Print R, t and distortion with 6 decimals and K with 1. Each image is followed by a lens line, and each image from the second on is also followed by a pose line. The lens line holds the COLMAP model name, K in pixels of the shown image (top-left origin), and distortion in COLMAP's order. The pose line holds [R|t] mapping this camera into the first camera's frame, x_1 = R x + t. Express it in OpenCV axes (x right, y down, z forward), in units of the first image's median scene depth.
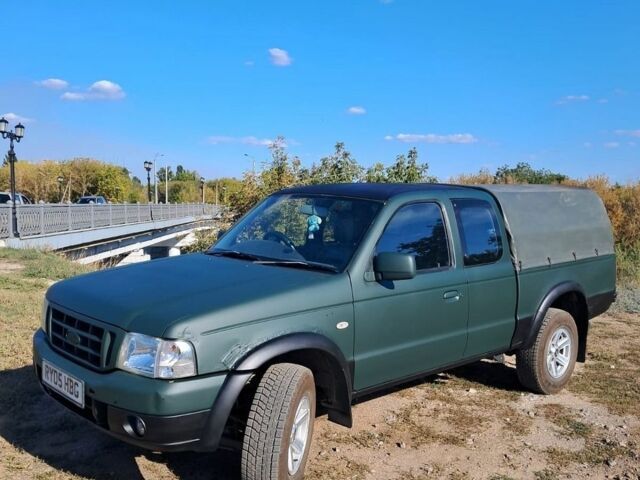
lens RADIAL K [[660.4, 0, 319.4], [0, 660.4, 238.3], [0, 0, 1]] dist [-0.030969, 0.000000]
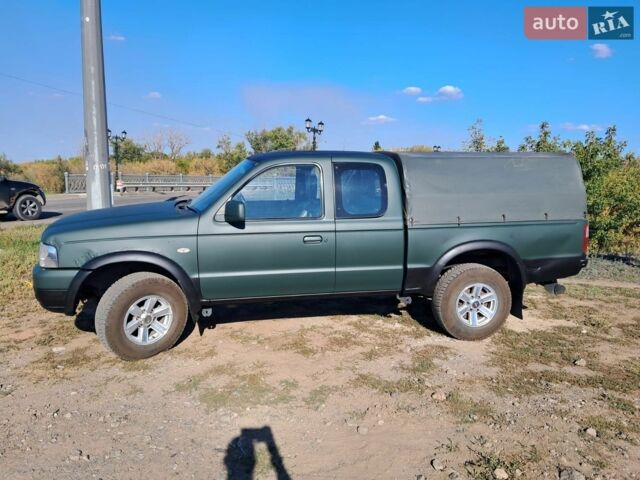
lens RADIAL K [[496.8, 0, 320.9], [0, 496.8, 242.1], [0, 0, 1]] dist [0.003452, -0.010628]
pose [[0.848648, 0.070744, -0.524206, 0.572807], [-0.032504, 0.996118, 0.081809, 0.010551], [0.527958, -0.052388, 0.847653, 0.163022]]
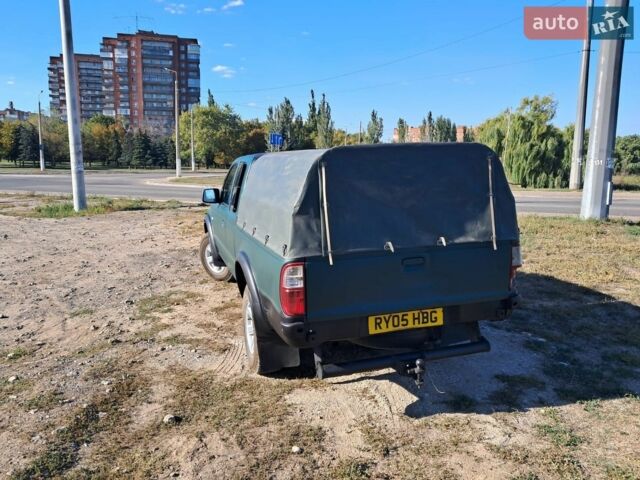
lens RADIAL K [[496.8, 0, 320.7], [0, 496.8, 239.6], [0, 0, 1]] dist [0.003452, -0.010628]
pose [[-0.402198, 0.139927, -0.904797, 0.957825], [-0.082853, 0.978635, 0.188175, -0.094699], [0.911796, 0.150649, -0.382012, 1.347114]]
